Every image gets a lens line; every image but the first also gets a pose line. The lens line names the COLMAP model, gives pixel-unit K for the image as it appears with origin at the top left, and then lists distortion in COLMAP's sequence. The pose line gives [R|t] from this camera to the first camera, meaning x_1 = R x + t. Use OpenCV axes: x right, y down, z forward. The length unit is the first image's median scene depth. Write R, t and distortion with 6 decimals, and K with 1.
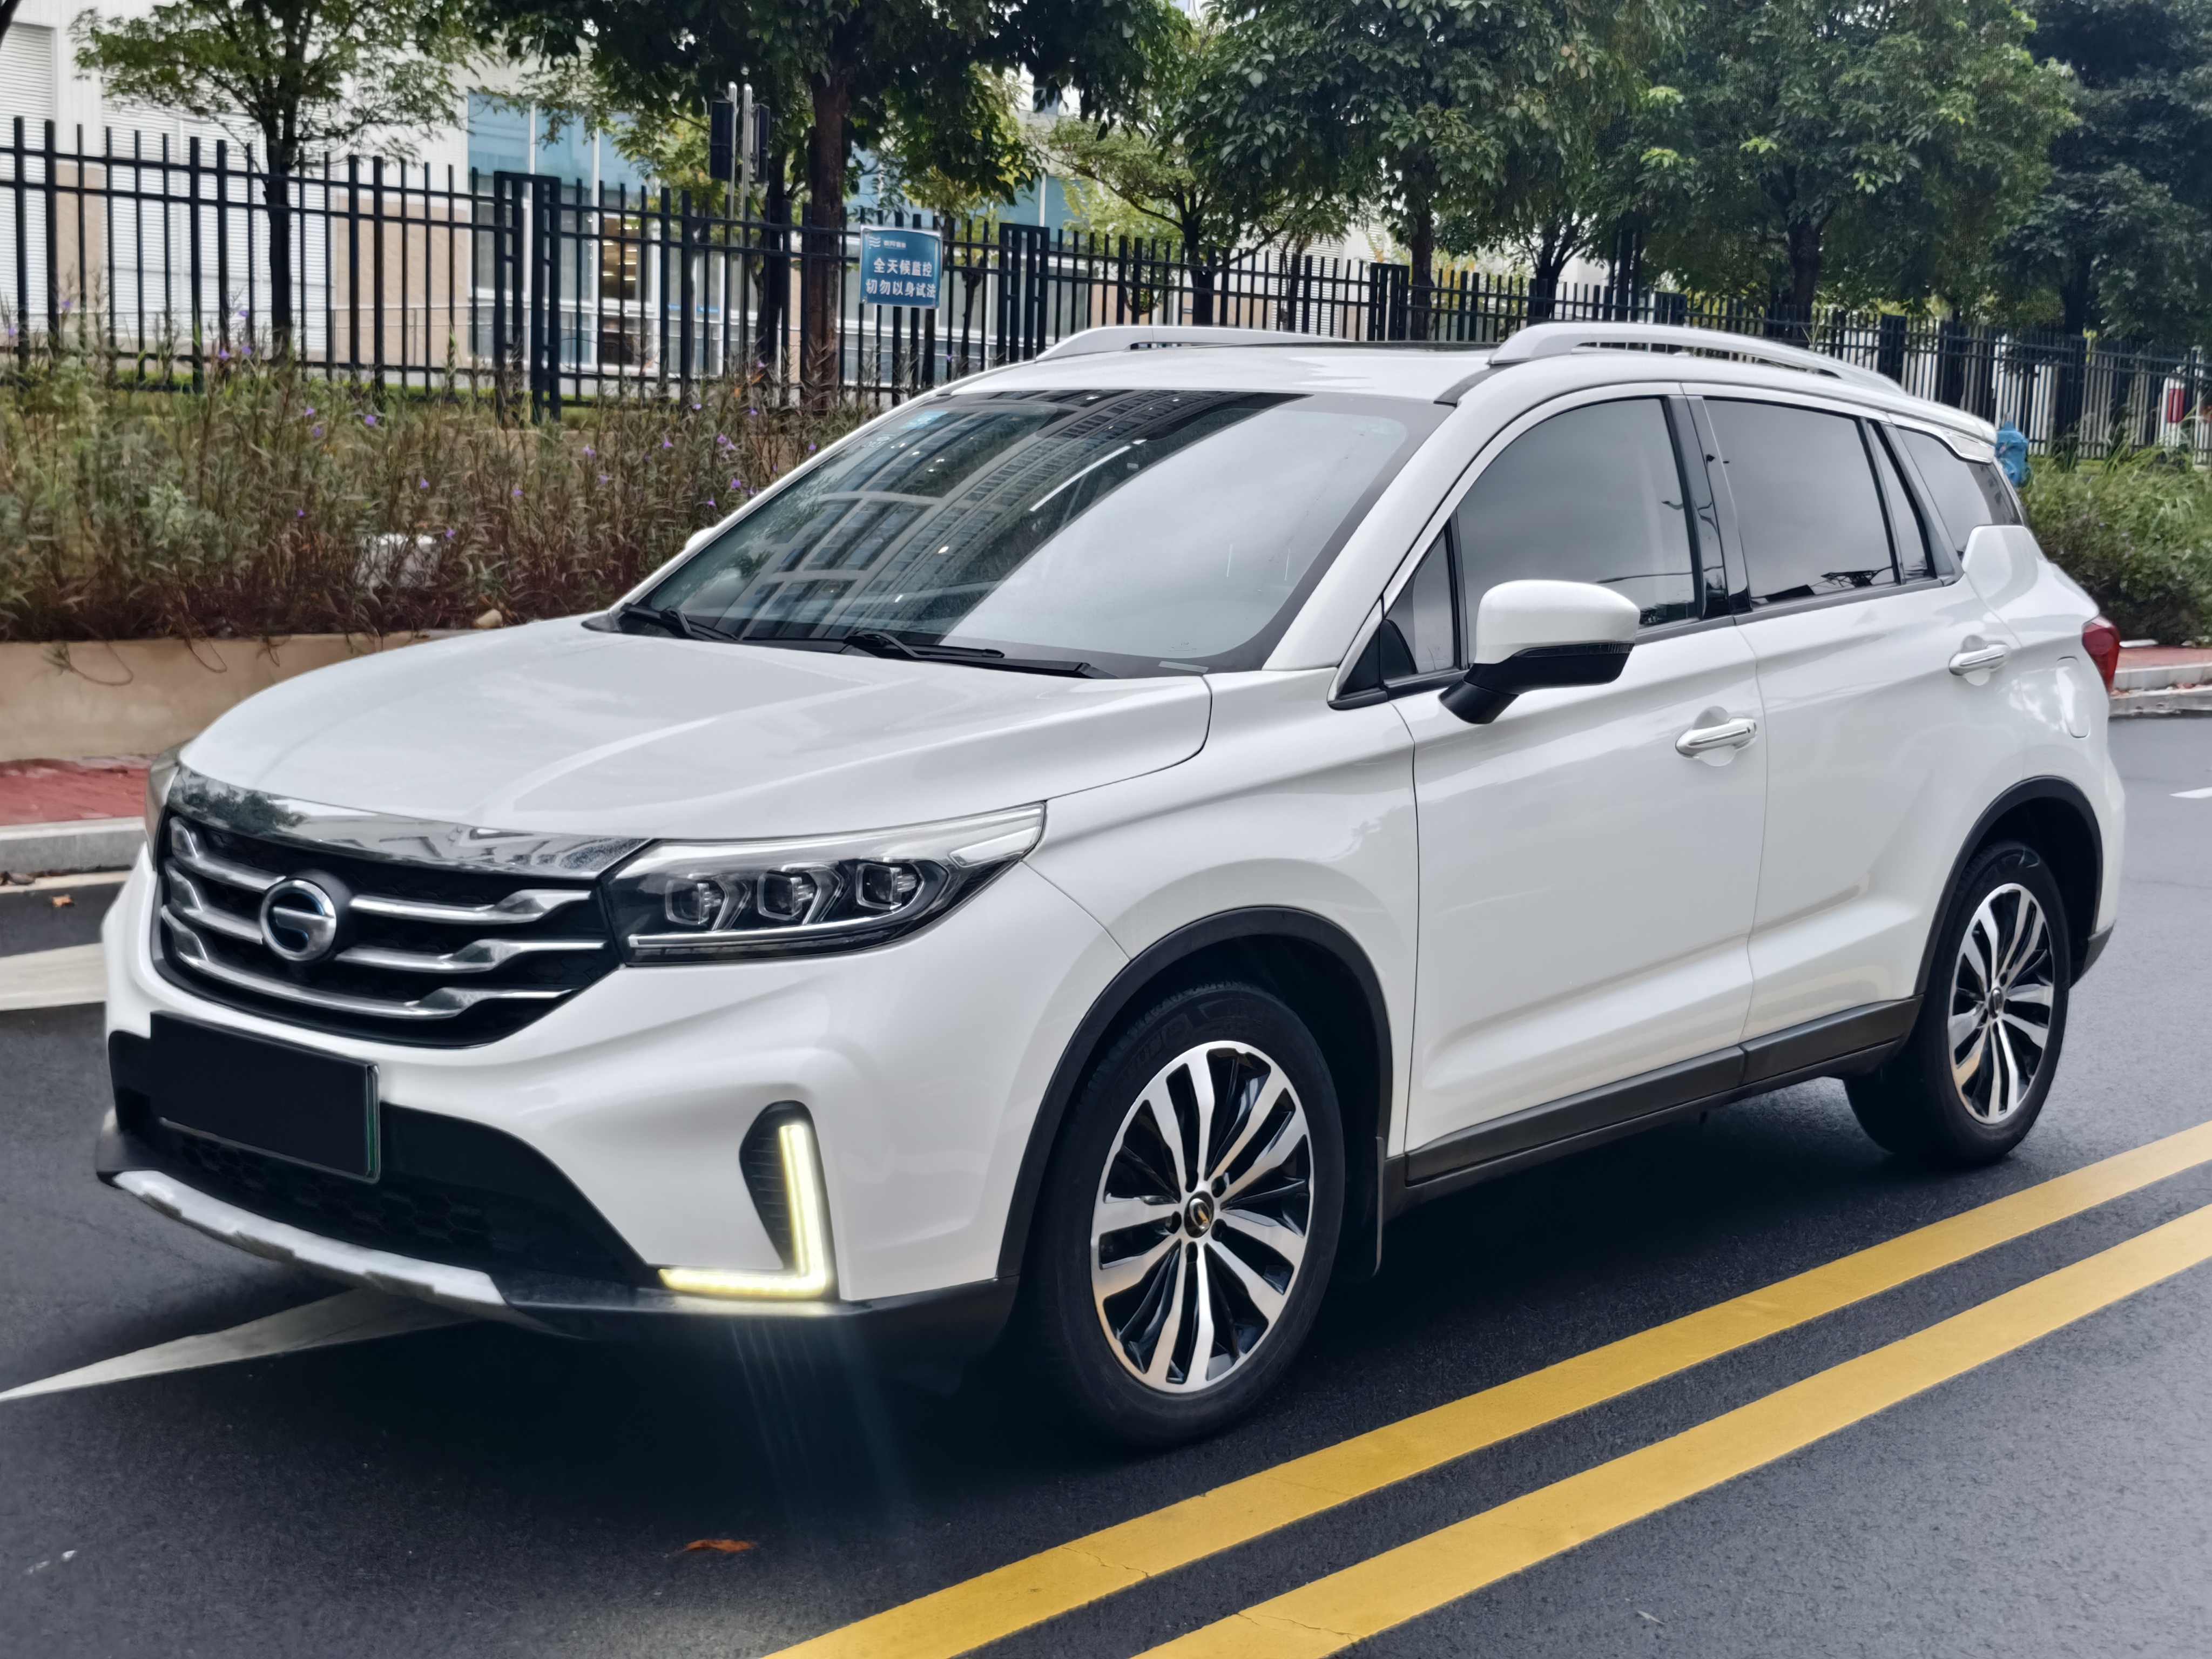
lens RADIAL K [[3006.5, 0, 1227.5], [0, 3006.5, 1007.8], [0, 0, 1]] dist [-0.021656, 0.078164]
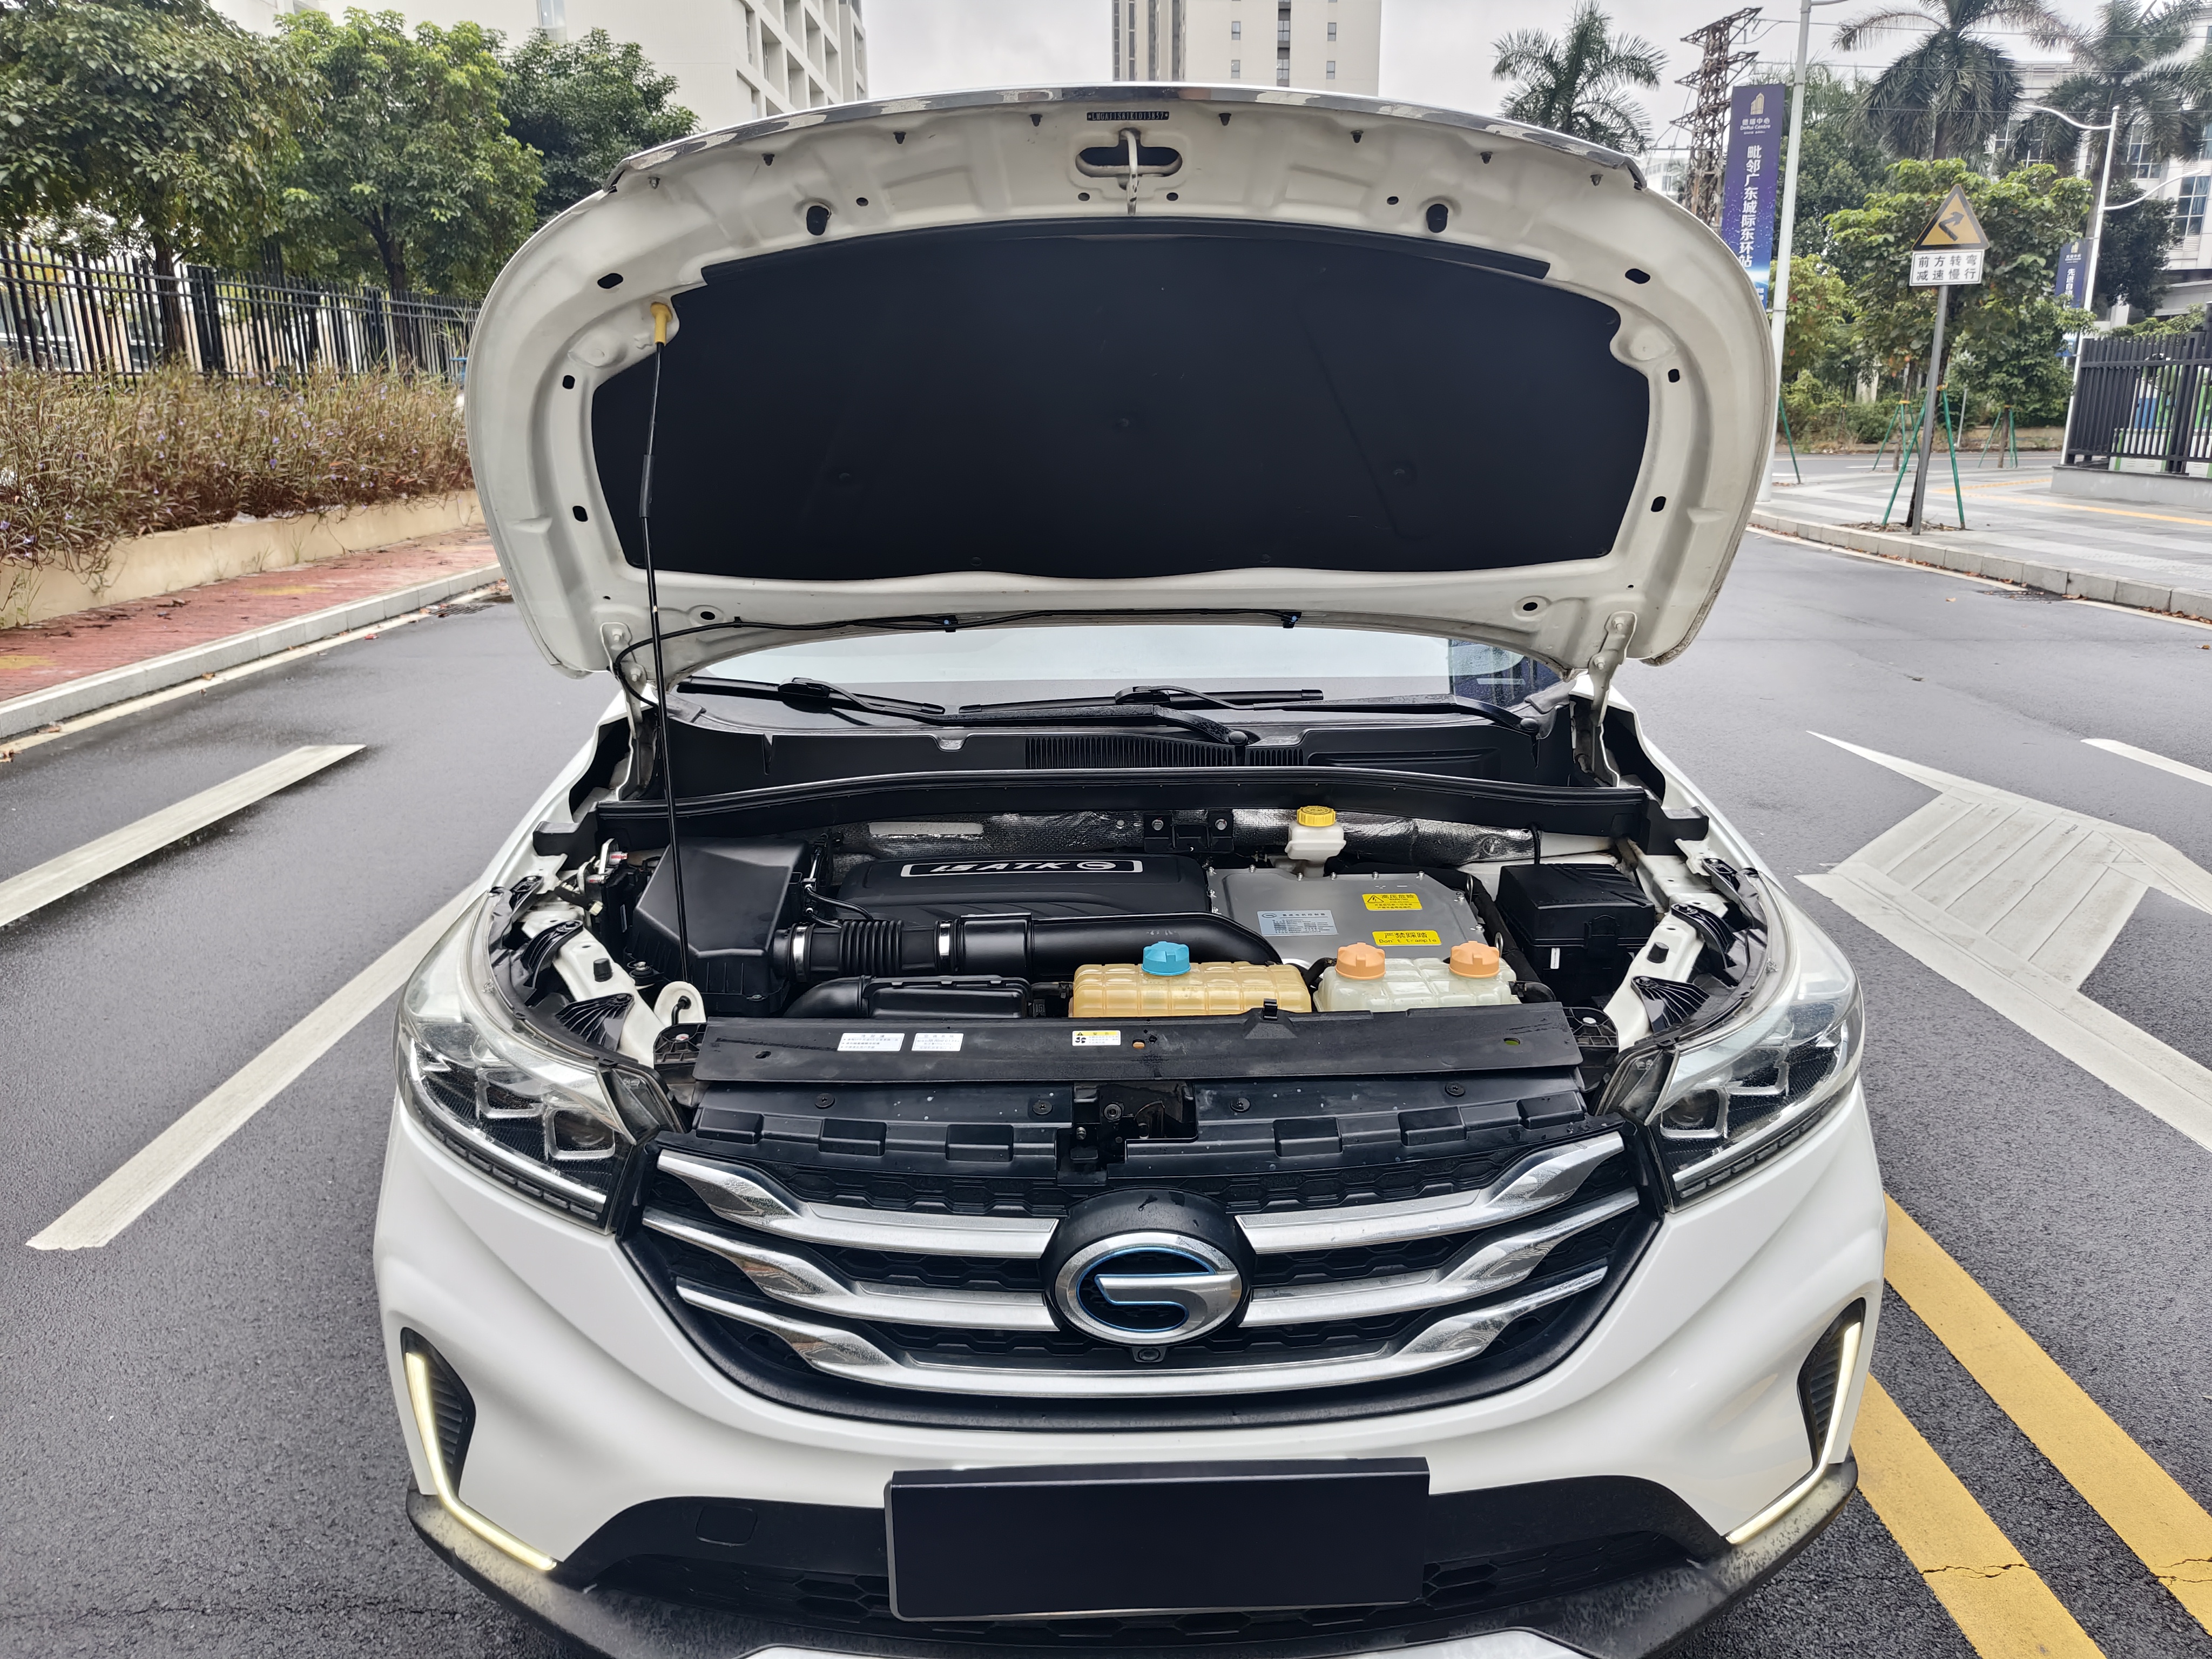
lens RADIAL K [[1515.1, 0, 1114.0], [0, 1515.1, 834.3], [0, 0, 1]] dist [-0.006459, 0.002861]
pose [[0.756693, -0.215423, 0.617259, -0.104304], [0.143523, 0.975858, 0.164630, -0.038415], [-0.637822, -0.035983, 0.769343, 0.154629]]
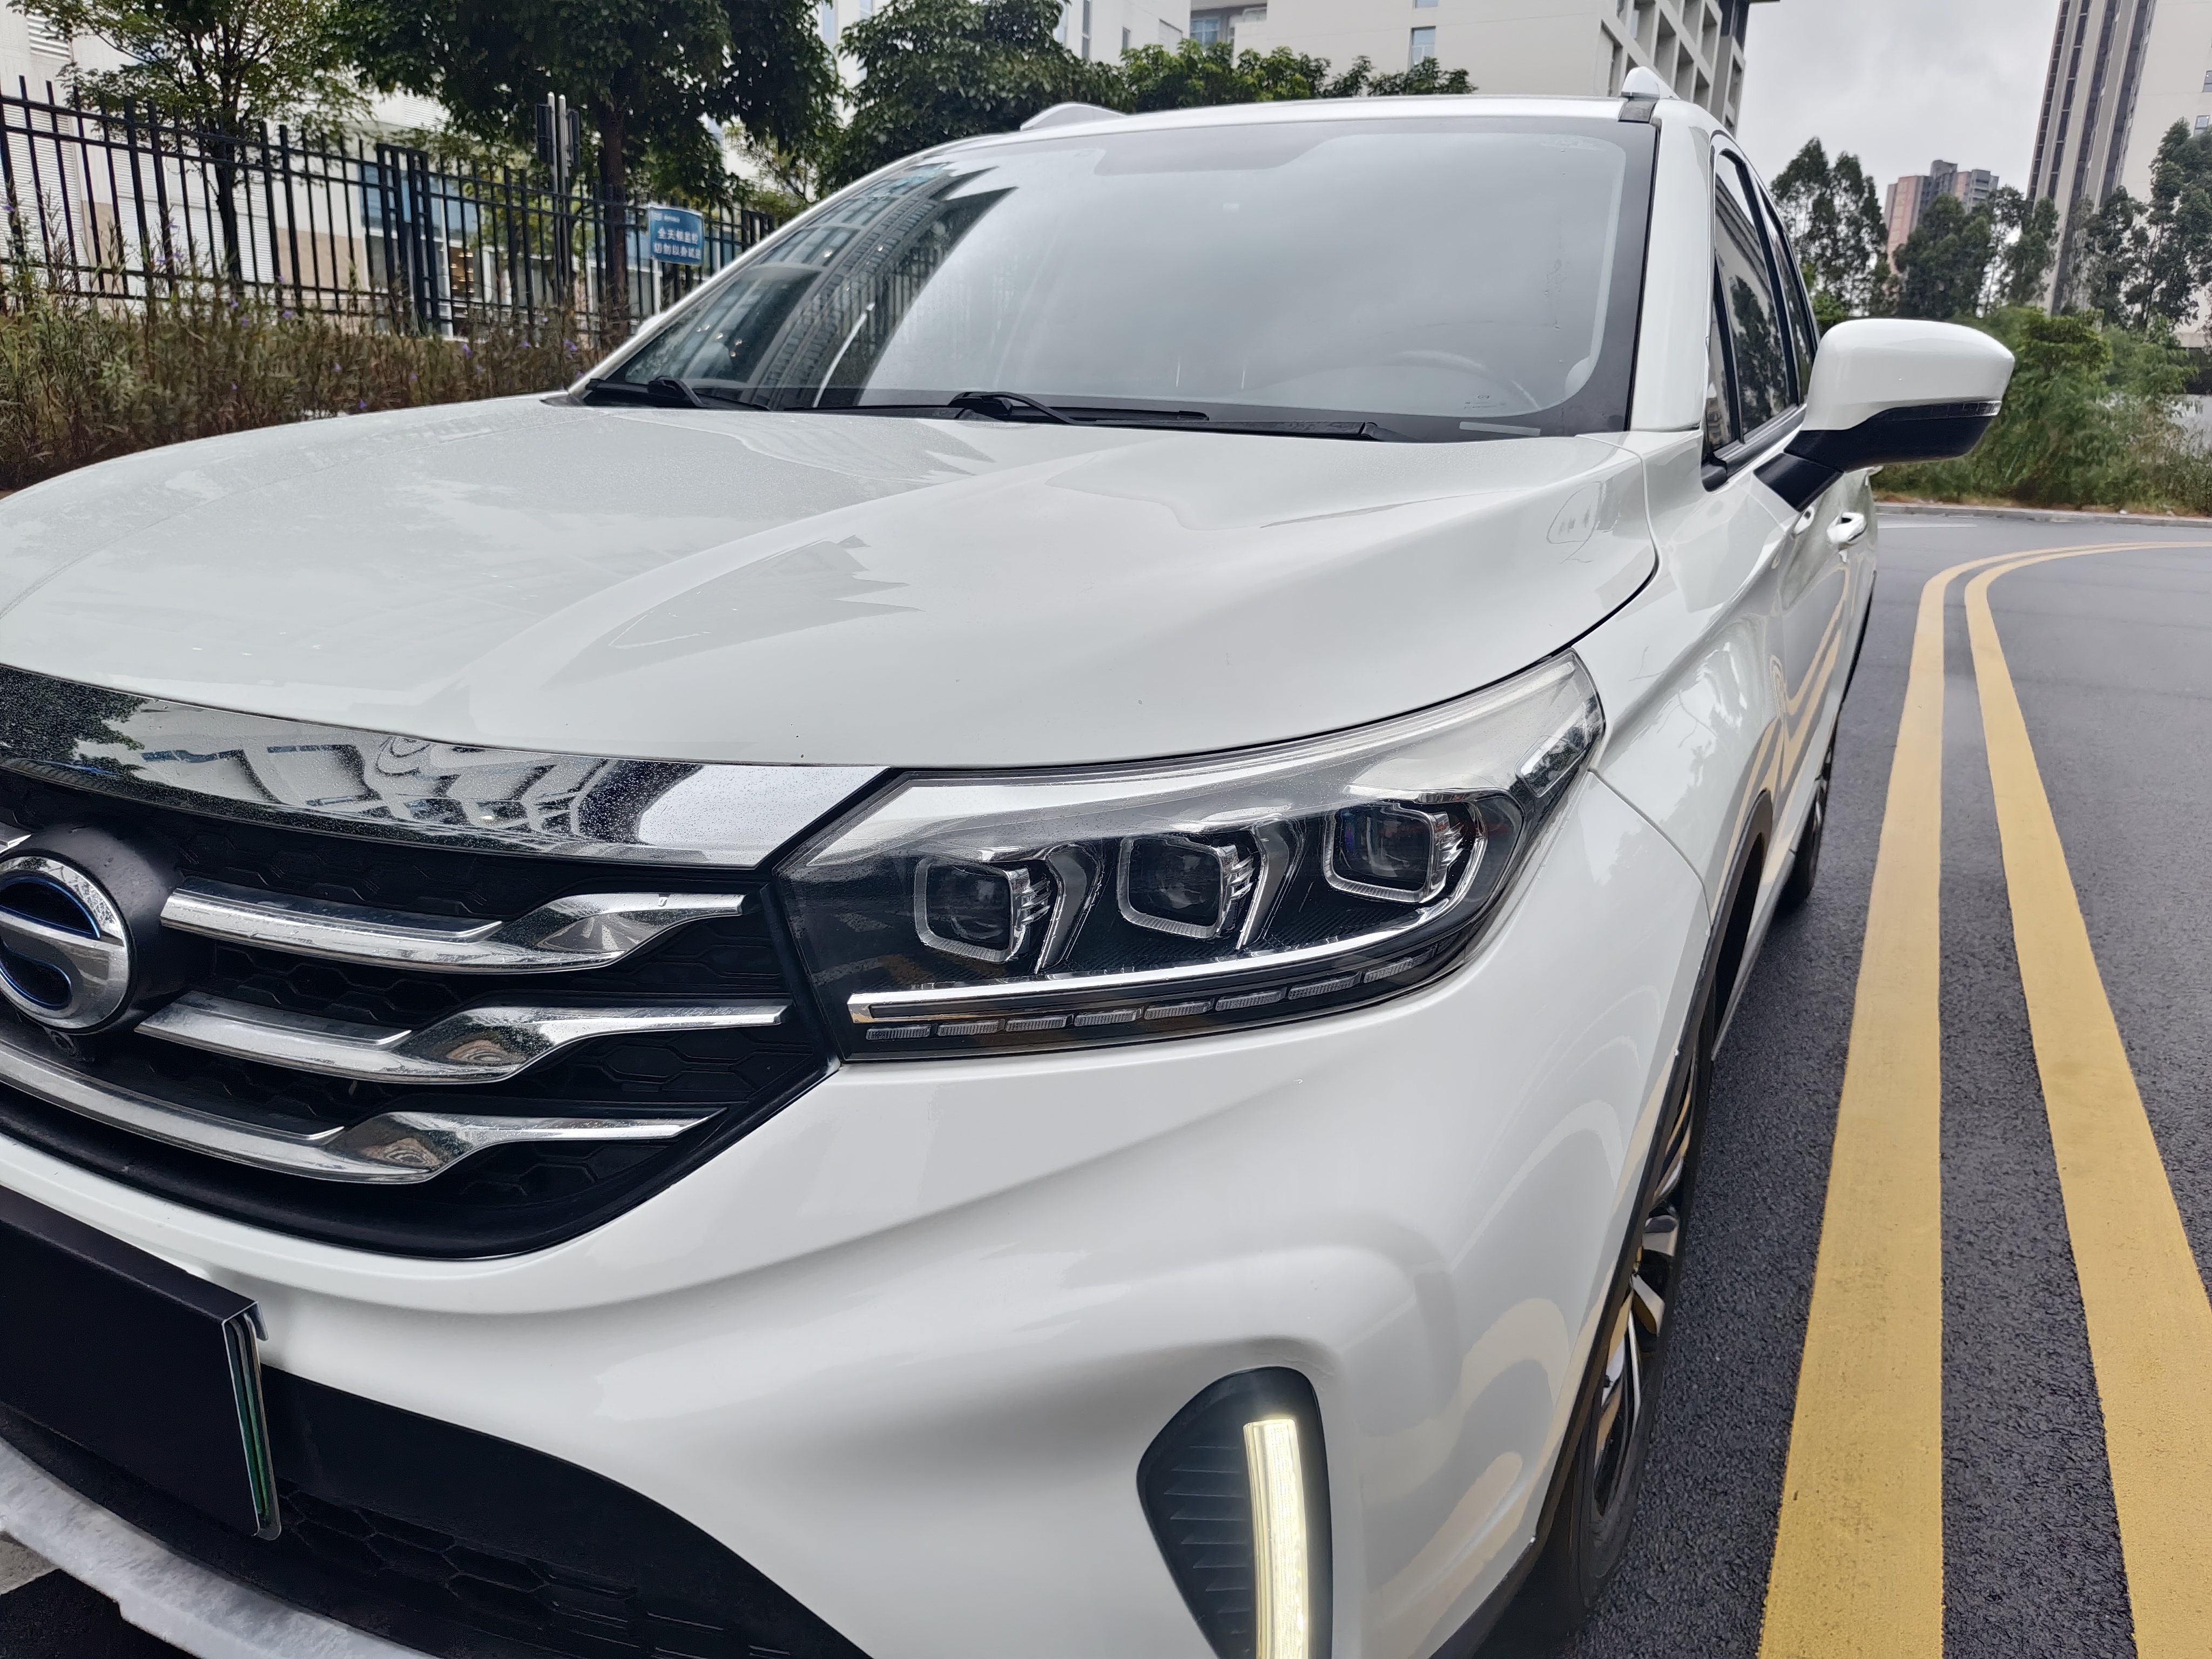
lens RADIAL K [[1496.2, 0, 1138.3], [0, 1496.2, 852.8], [0, 0, 1]] dist [-0.002893, -0.006564]
pose [[0.977796, -0.054168, 0.202436, -0.039075], [0.032231, 0.993394, 0.110134, -0.013043], [-0.207064, -0.101164, 0.973083, 0.153061]]
